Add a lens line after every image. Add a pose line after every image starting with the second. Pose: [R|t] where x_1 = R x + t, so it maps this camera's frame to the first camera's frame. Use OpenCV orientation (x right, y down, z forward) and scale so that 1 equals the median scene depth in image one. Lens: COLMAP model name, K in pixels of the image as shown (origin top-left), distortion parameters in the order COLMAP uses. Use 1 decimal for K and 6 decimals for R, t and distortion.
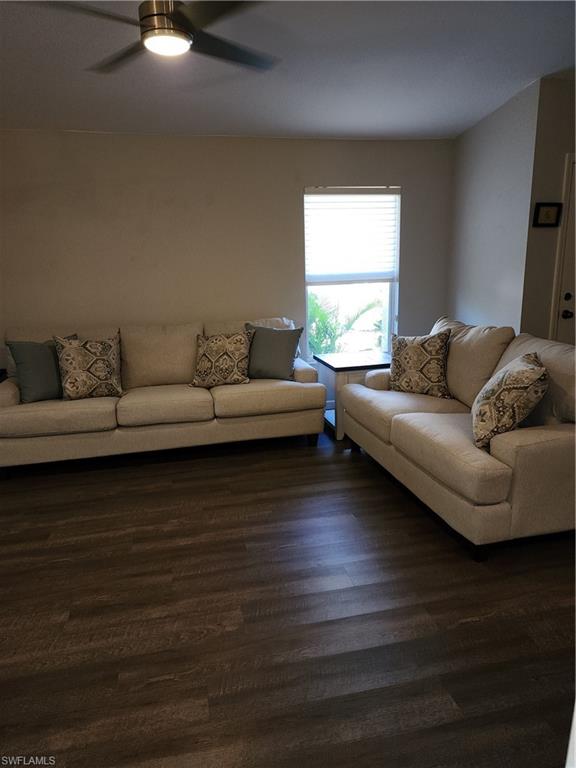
lens RADIAL K [[513.3, 0, 284.8], [0, 513.3, 383.4], [0, 0, 1]] dist [0.079455, -0.071656]
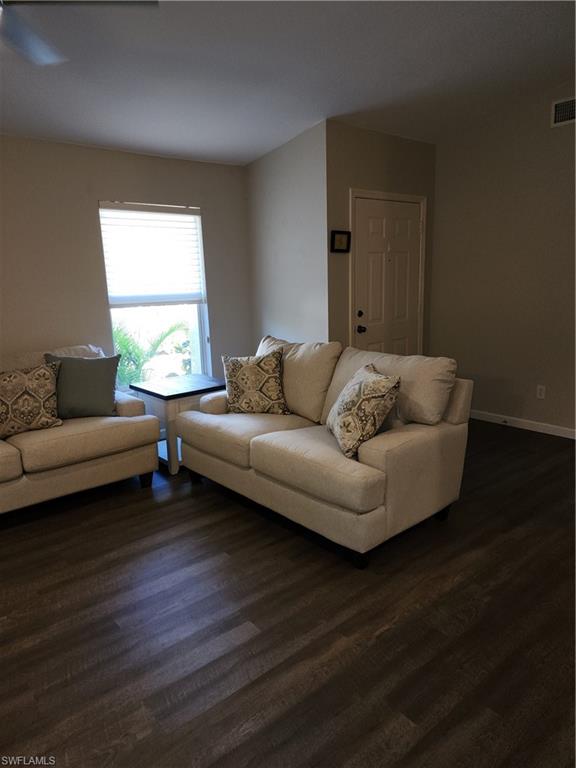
lens RADIAL K [[513.3, 0, 291.3], [0, 513.3, 380.8], [0, 0, 1]] dist [0.079455, -0.071656]
pose [[0.888985, -0.089367, 0.449132, -0.122433], [0.111136, 0.993555, -0.022280, -0.013293], [-0.444246, 0.069721, 0.893188, 0.083181]]
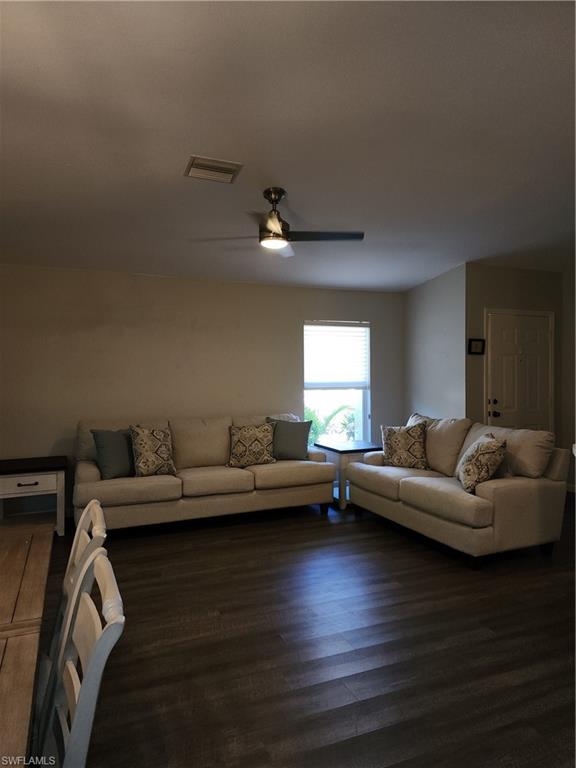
lens RADIAL K [[513.3, 0, 287.6], [0, 513.3, 383.4], [0, 0, 1]] dist [0.079455, -0.071656]
pose [[0.983863, 0.019322, 0.177876, -0.298640], [0.018876, 0.977395, -0.210575, 0.083379], [-0.177924, 0.210534, 0.961259, -0.310938]]
